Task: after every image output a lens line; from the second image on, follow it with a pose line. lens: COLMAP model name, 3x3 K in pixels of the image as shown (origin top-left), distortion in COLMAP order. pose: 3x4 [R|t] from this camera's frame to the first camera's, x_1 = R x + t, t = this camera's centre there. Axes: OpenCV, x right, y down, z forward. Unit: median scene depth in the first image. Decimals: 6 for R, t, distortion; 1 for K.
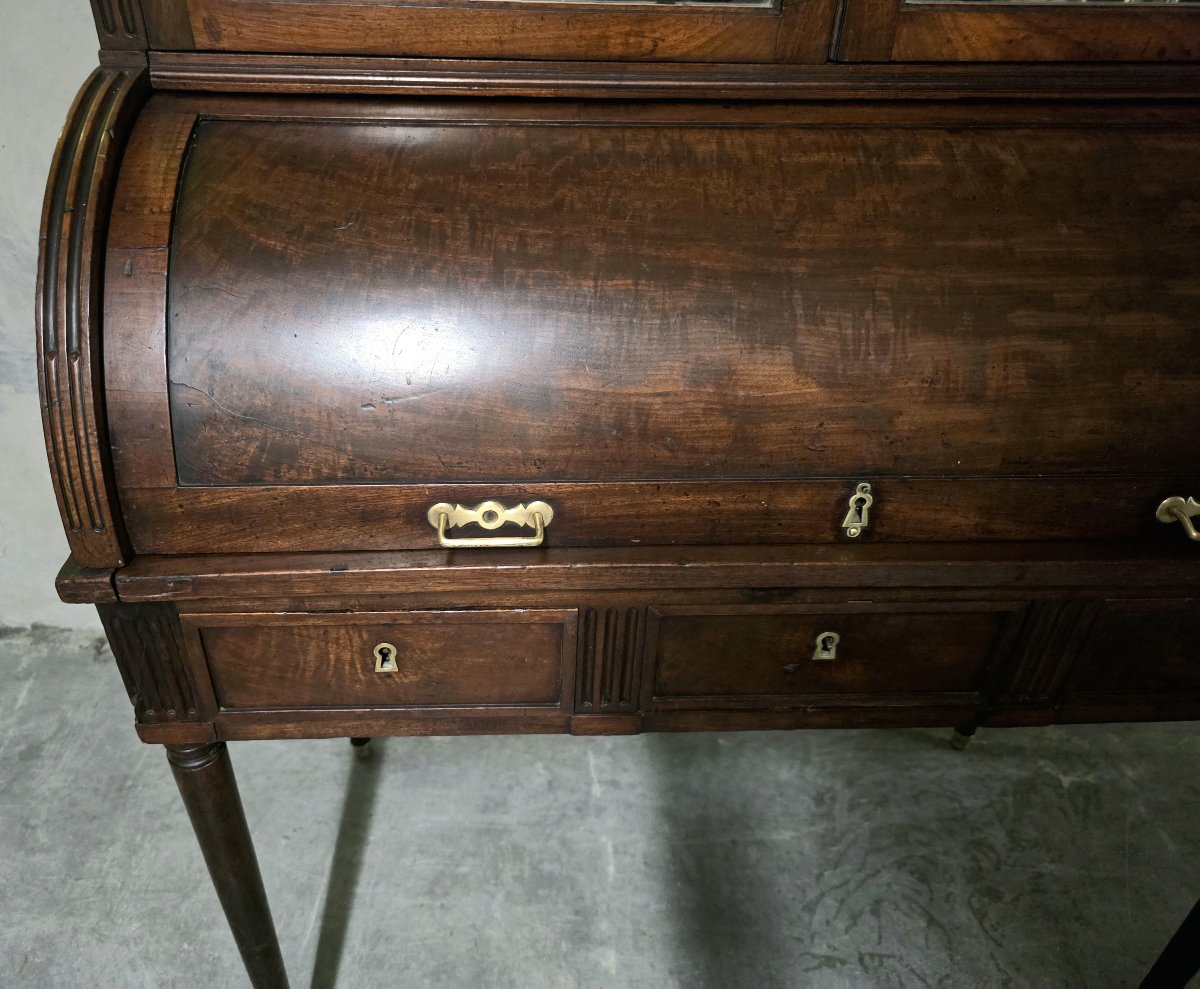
lens RADIAL K [[926.9, 0, 553.5], [0, 926.9, 517.1], [0, 0, 1]] dist [0.001952, -0.002651]
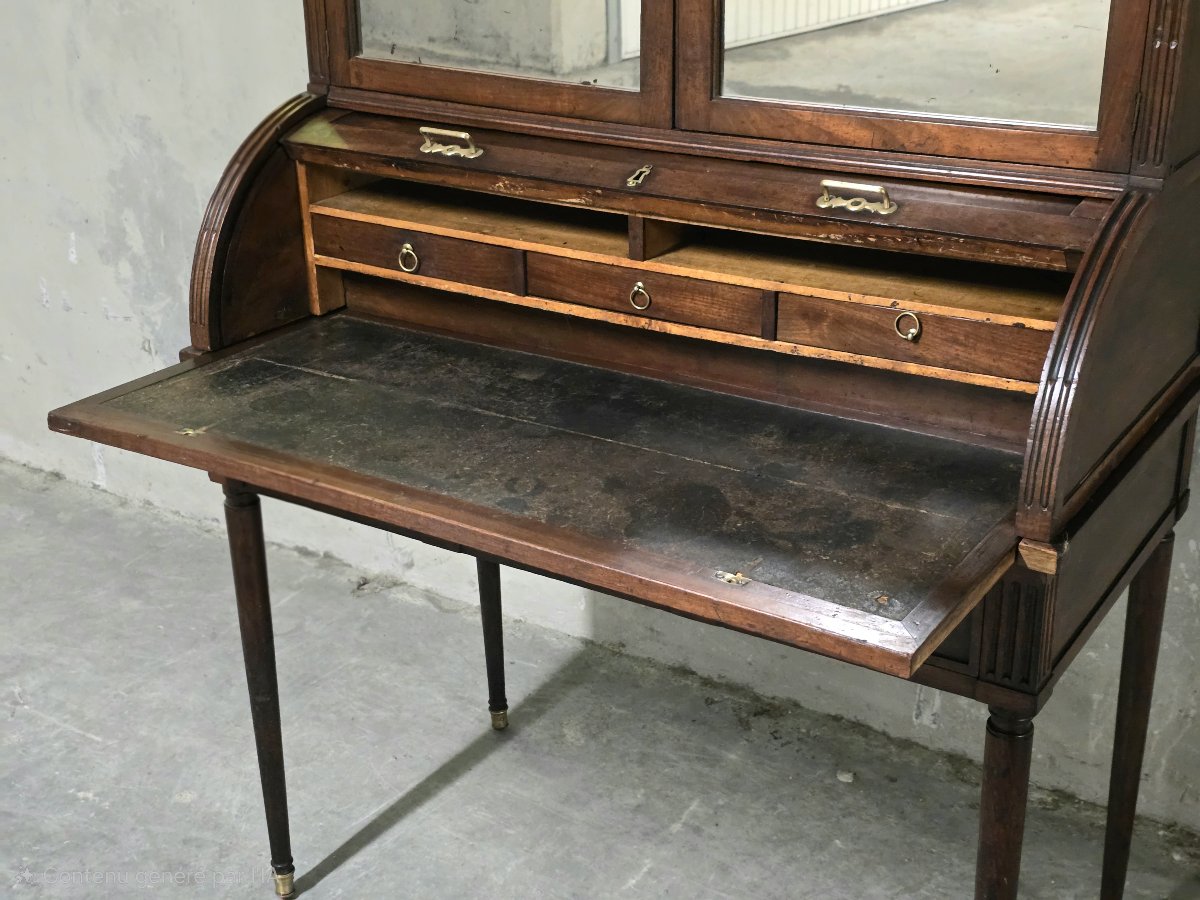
lens RADIAL K [[1644.6, 0, 600.0], [0, 1644.6, 450.0], [0, 0, 1]] dist [0.114058, -0.343255]
pose [[0.817285, 0.196713, -0.541617, 1.166666], [-0.310125, 0.942347, -0.125713, 0.244486], [0.485662, 0.270712, 0.831172, -0.751003]]
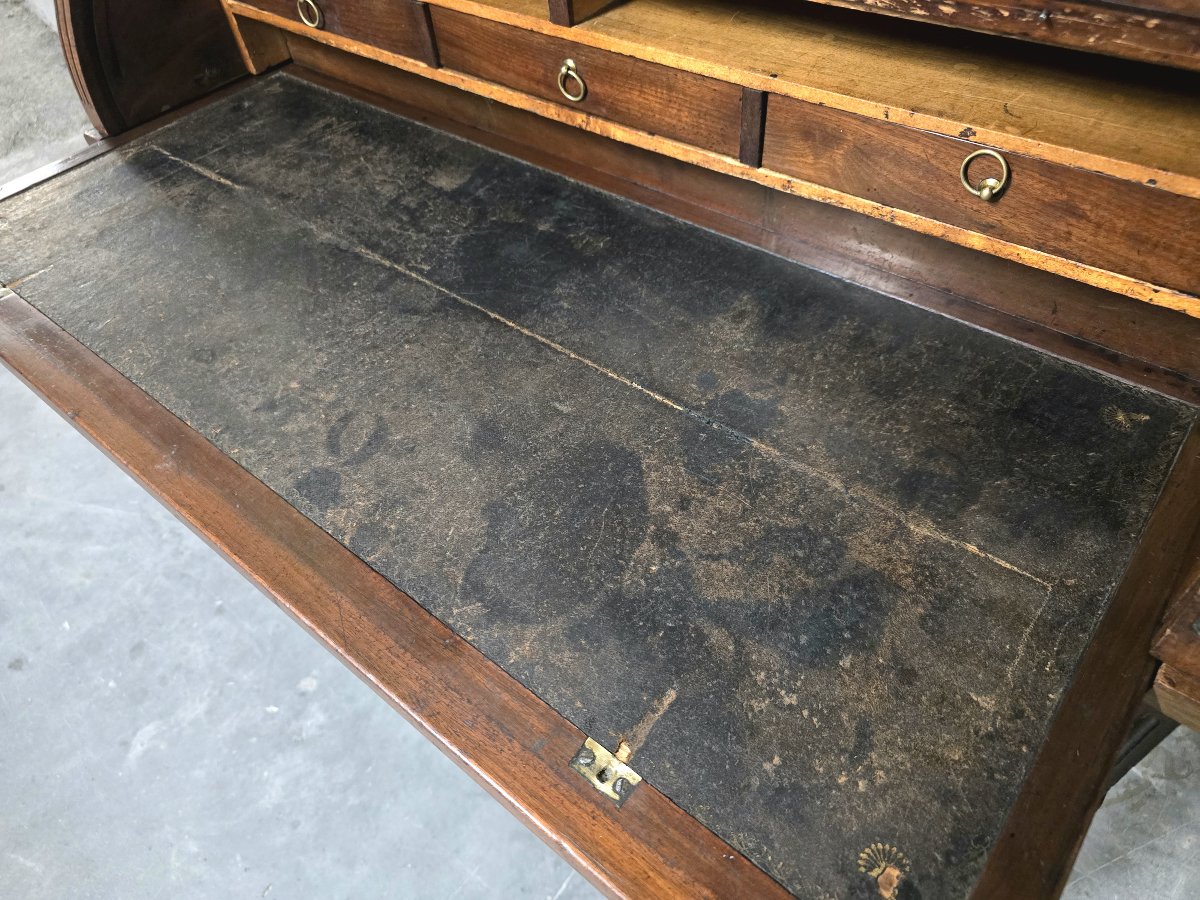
lens RADIAL K [[833.0, 0, 600.0], [0, 833.0, 450.0], [0, 0, 1]] dist [-0.000040, -0.005701]
pose [[0.750662, 0.442719, -0.490414, 0.646726], [-0.308697, 0.891299, 0.332103, -0.118717], [0.584134, -0.097908, 0.805730, 0.192225]]
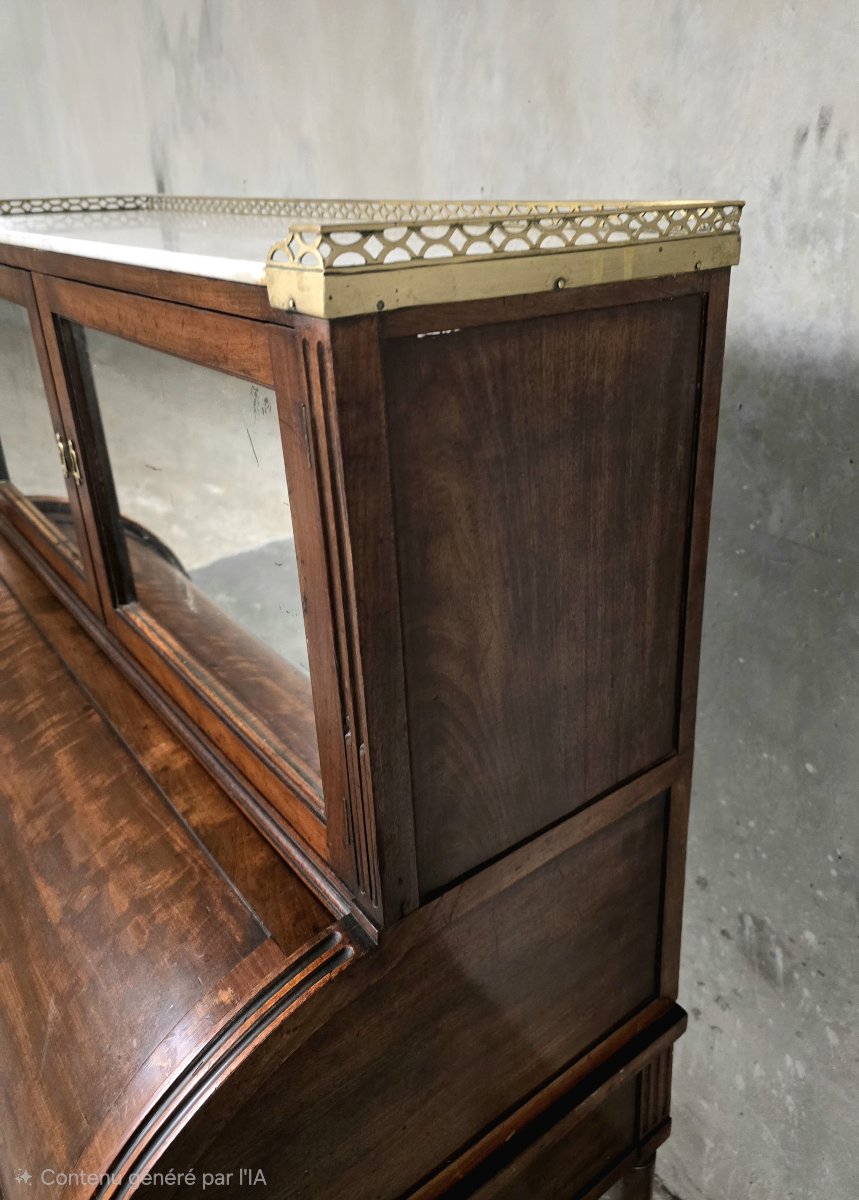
lens RADIAL K [[916.4, 0, 487.2], [0, 916.4, 552.5], [0, 0, 1]] dist [0.001598, -0.003485]
pose [[0.586521, 0.285536, -0.757933, 1.098649], [-0.437074, 0.899425, 0.000614, -0.565022], [0.681880, 0.330913, 0.652332, 0.310624]]
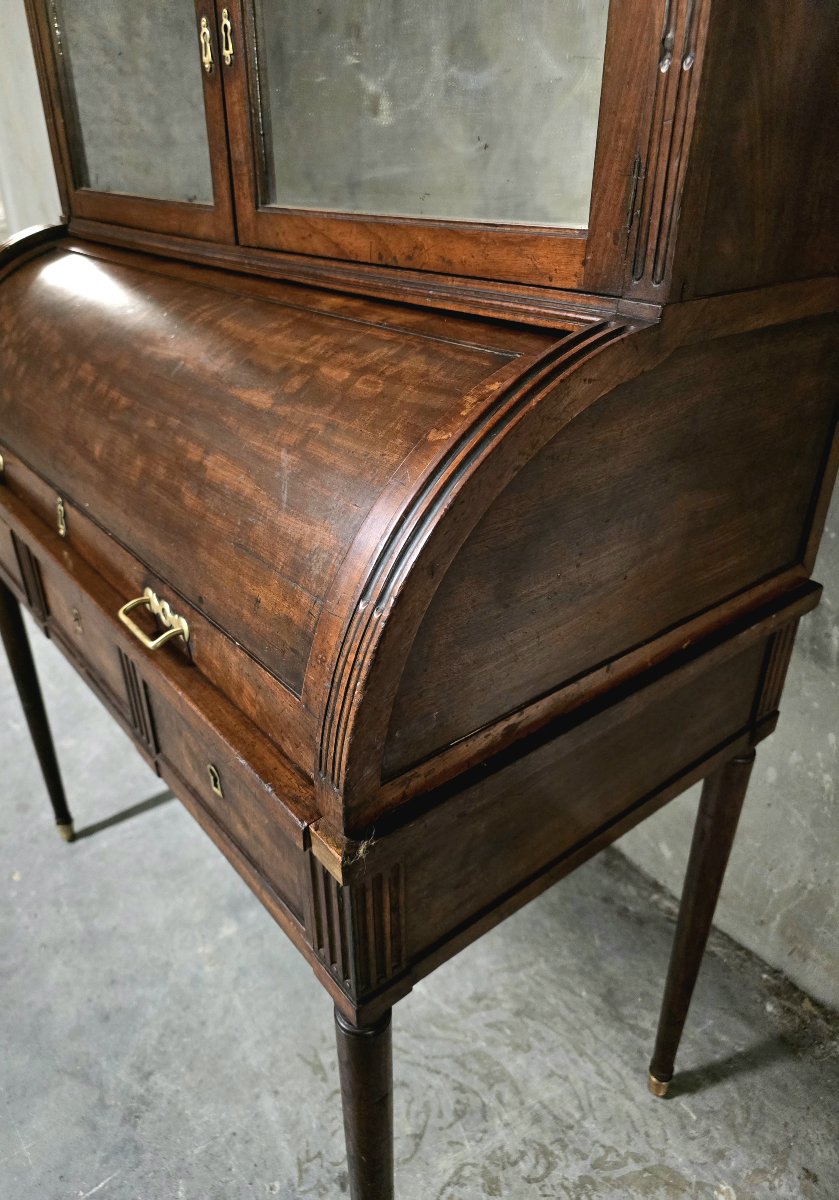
lens RADIAL K [[833.9, 0, 389.3], [0, 833.9, 594.9], [0, 0, 1]] dist [-0.001212, -0.001475]
pose [[0.573398, 0.369434, -0.731255, 1.041096], [-0.455978, 0.885450, 0.089789, -0.161579], [0.680661, 0.281951, 0.676169, 0.304553]]
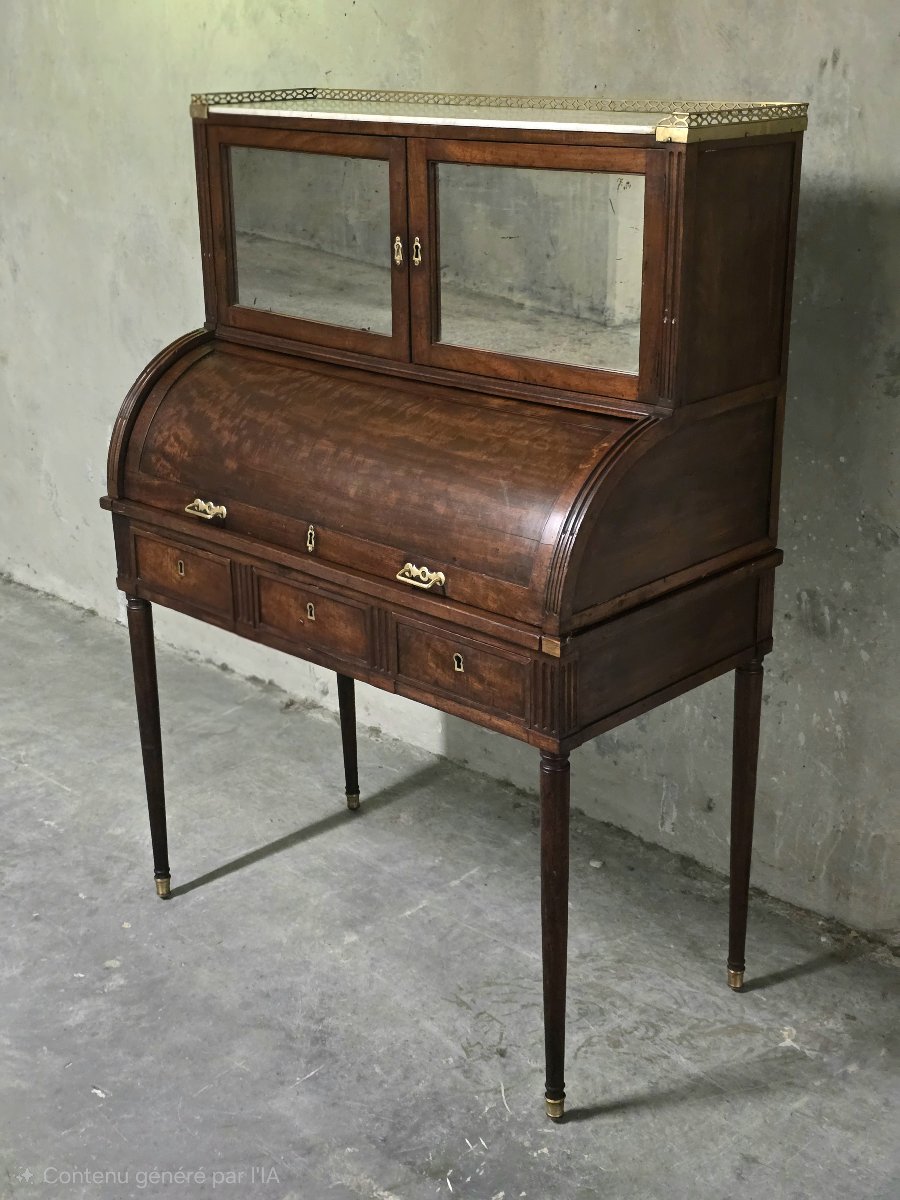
lens RADIAL K [[1644.6, 0, 450.7], [0, 1644.6, 618.8], [0, 0, 1]] dist [0.114058, -0.343255]
pose [[0.687855, 0.229732, -0.688534, 2.142443], [-0.399964, 0.911549, -0.095428, 0.265985], [0.605710, 0.341030, 0.718898, -1.034589]]
